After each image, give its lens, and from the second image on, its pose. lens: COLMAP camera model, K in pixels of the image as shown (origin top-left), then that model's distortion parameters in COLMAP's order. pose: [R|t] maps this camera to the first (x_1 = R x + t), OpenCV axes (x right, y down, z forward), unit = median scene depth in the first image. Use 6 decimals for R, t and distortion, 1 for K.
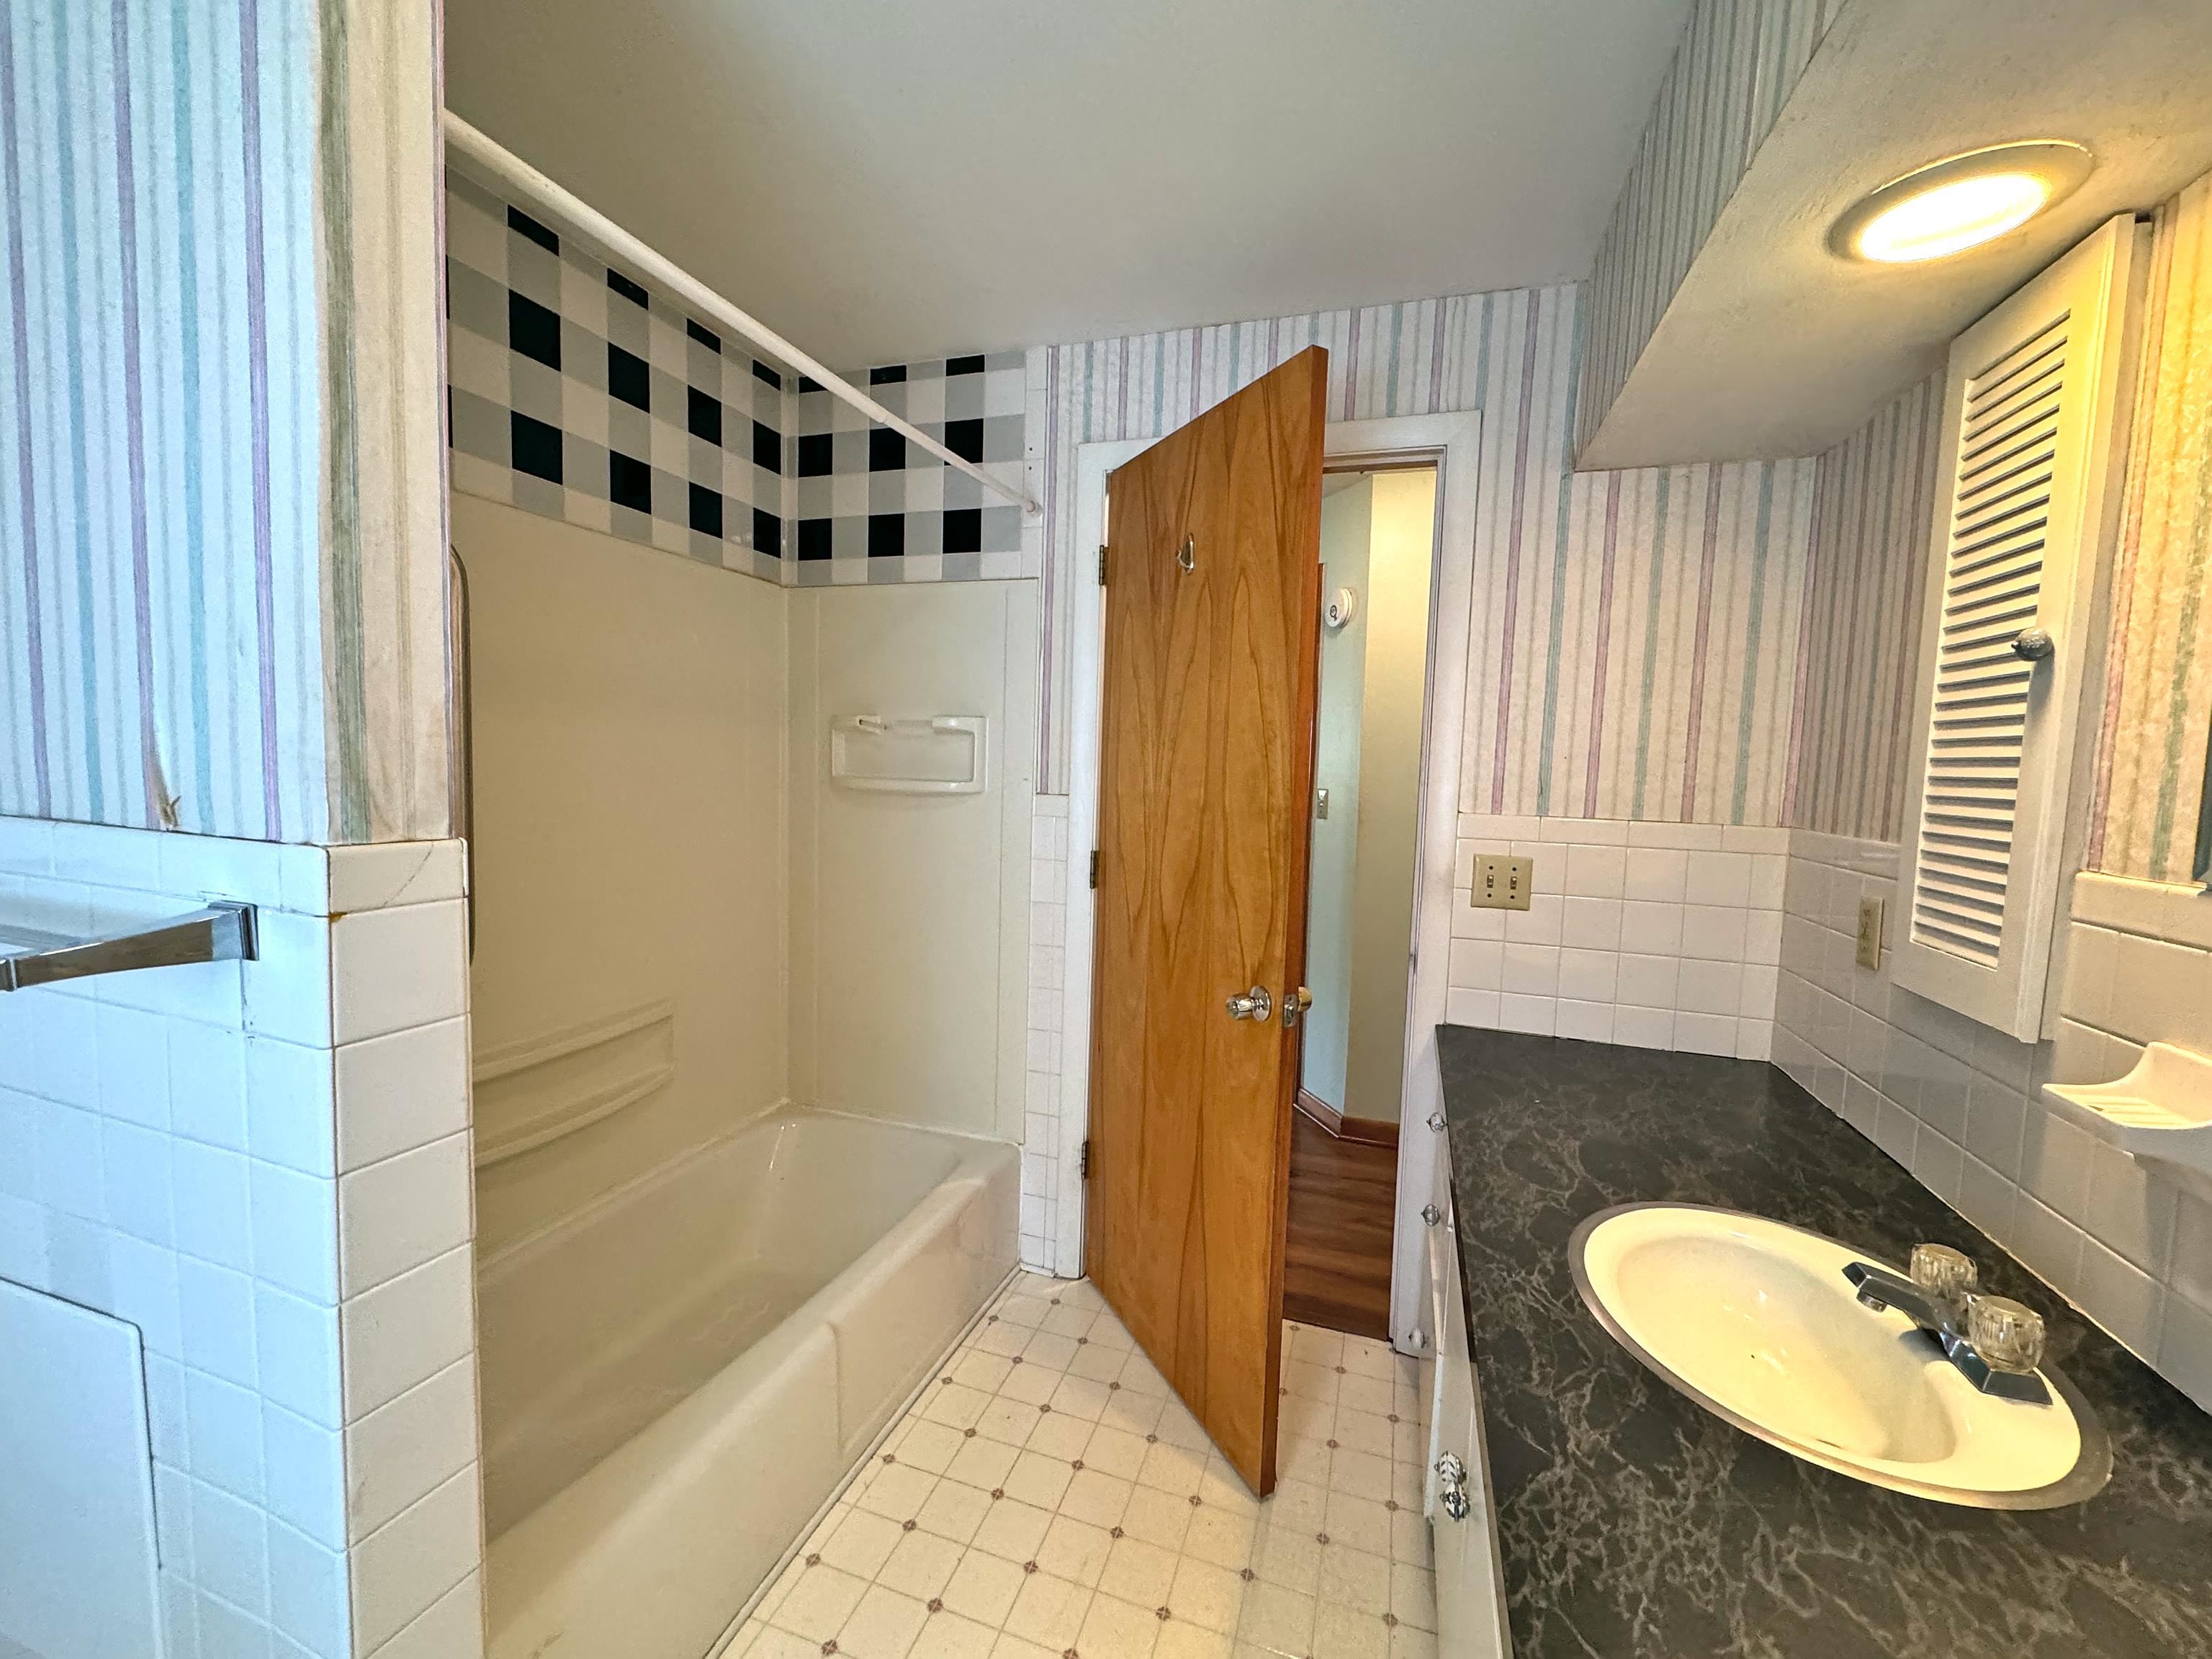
lens RADIAL K [[890.2, 0, 1105.2], [0, 890.2, 827.9], [0, 0, 1]] dist [-0.004623, 0.000026]
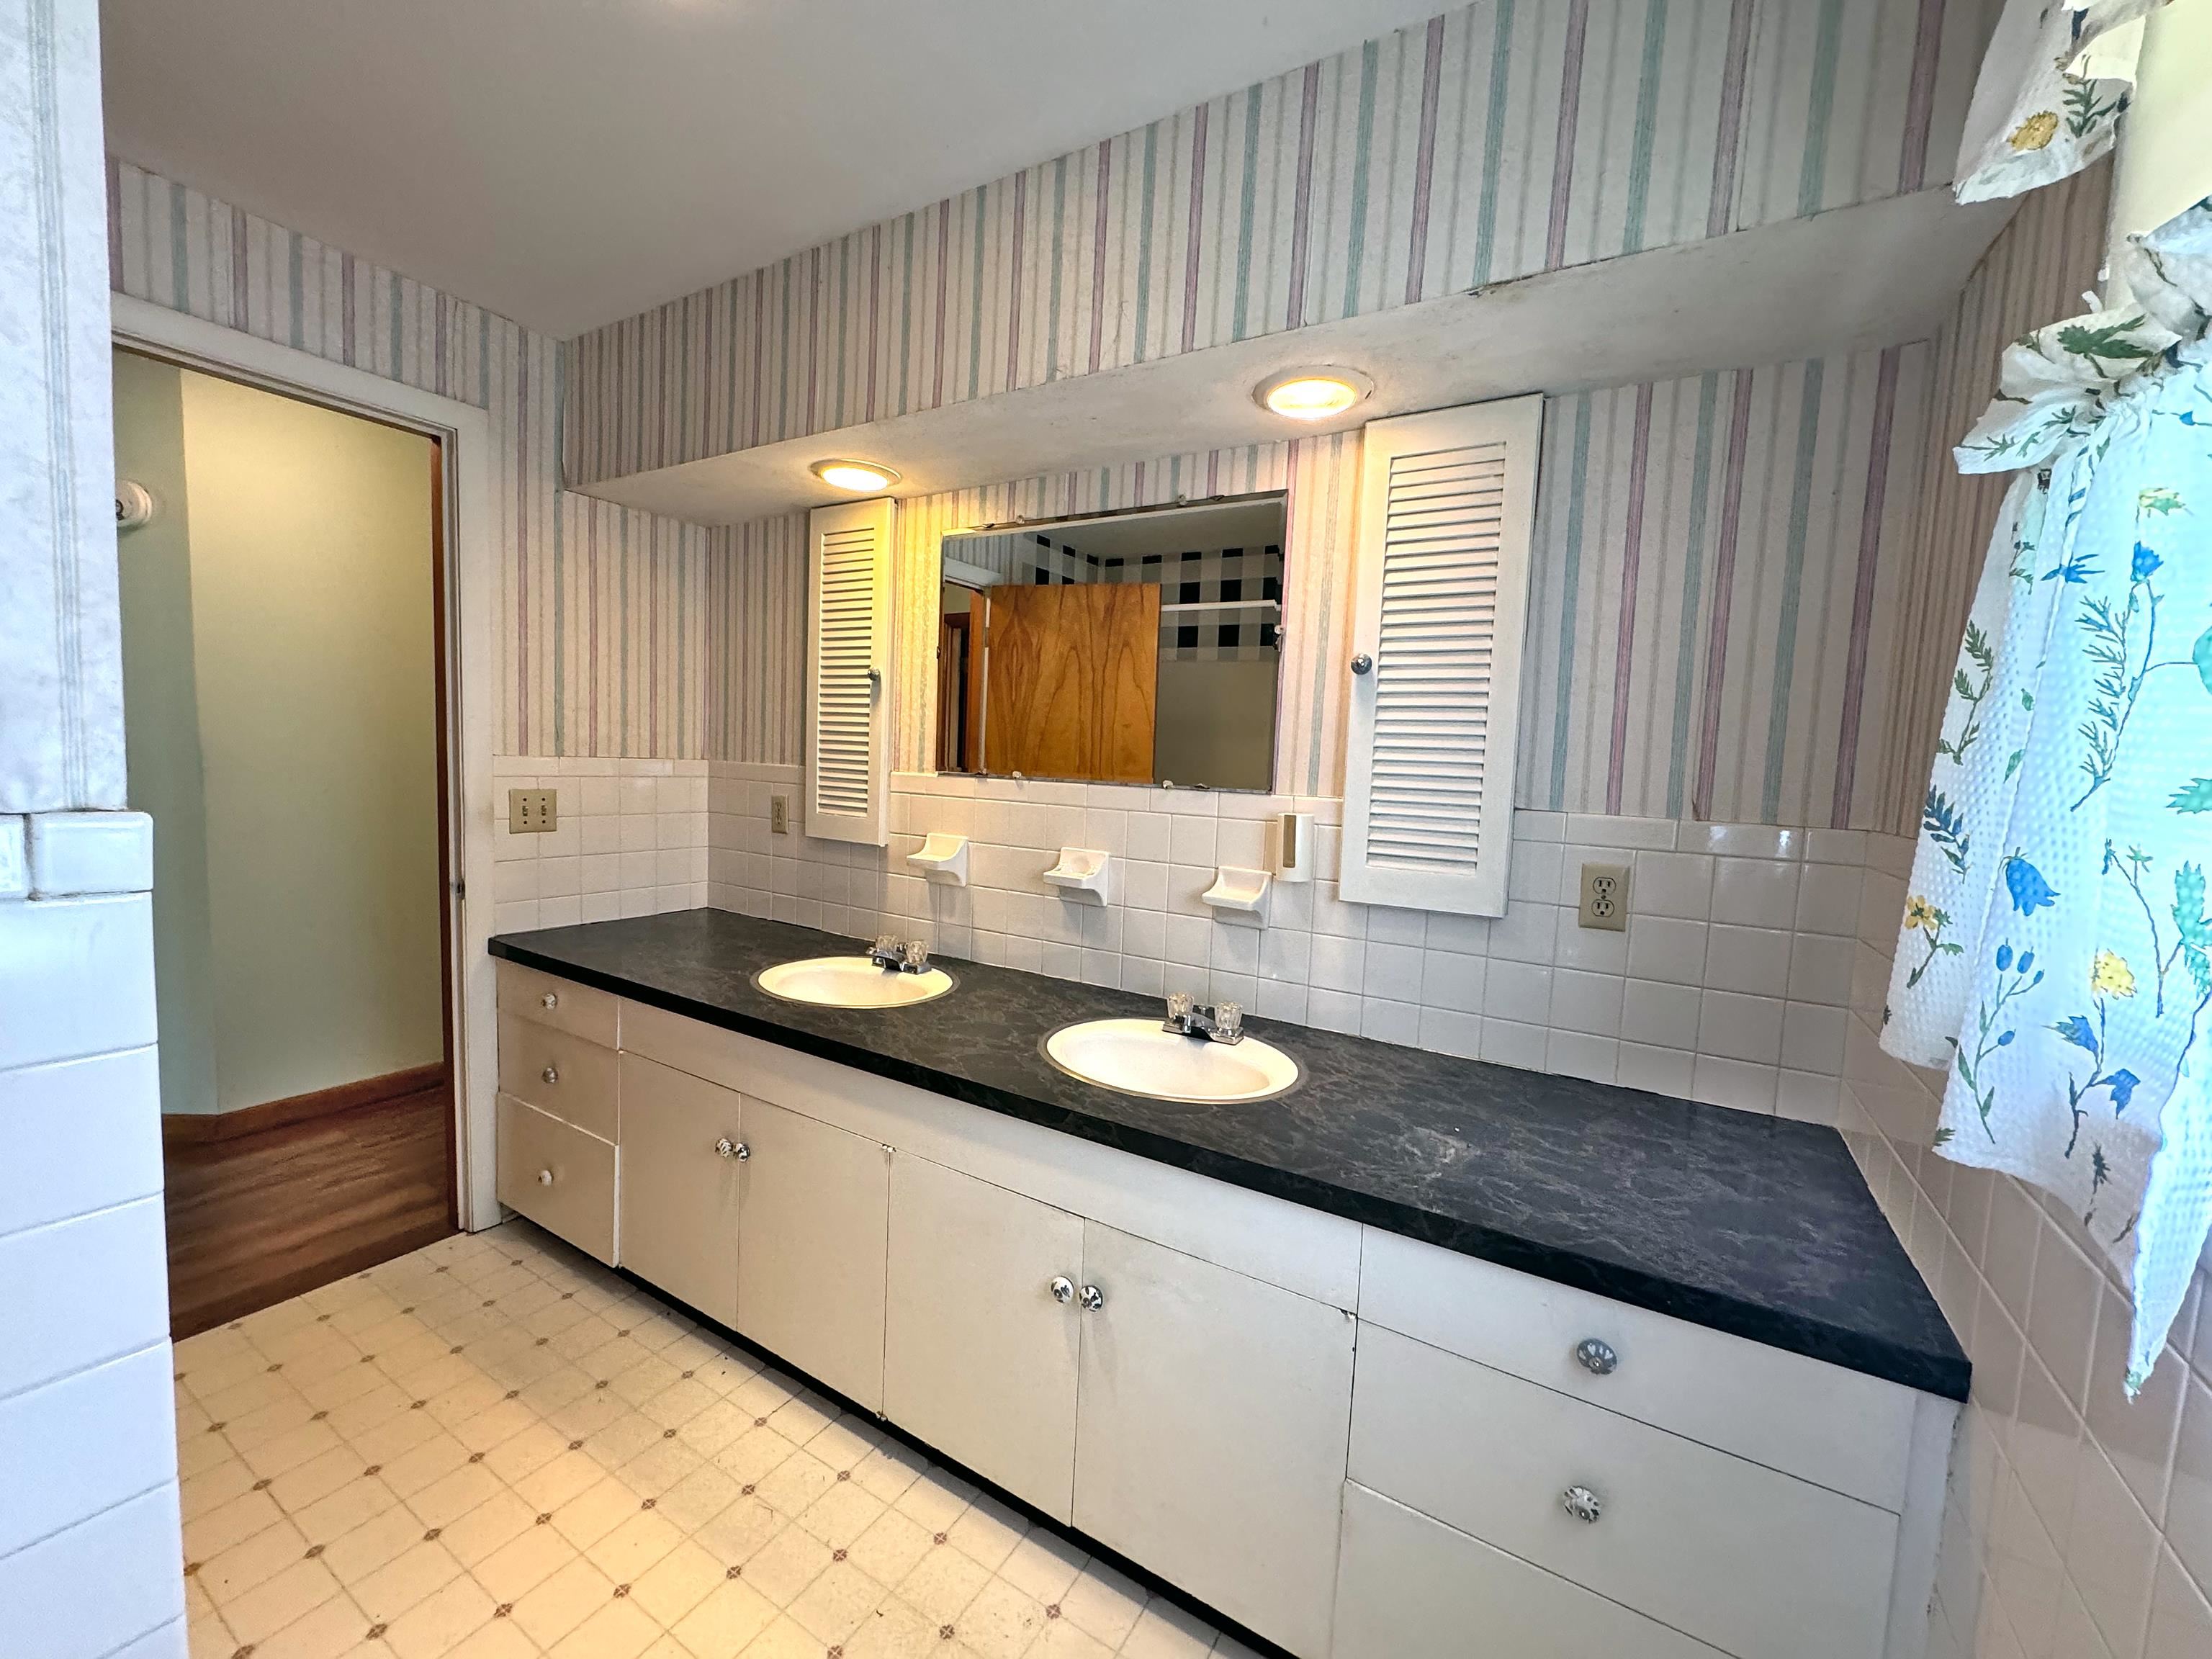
lens RADIAL K [[890.2, 0, 1101.9], [0, 890.2, 828.2], [0, 0, 1]] dist [-0.004623, 0.000026]
pose [[0.223295, -0.102793, 0.969316, -0.619616], [0.038143, 0.994584, 0.096685, -0.004827], [-0.974004, 0.015383, 0.226007, -0.048529]]
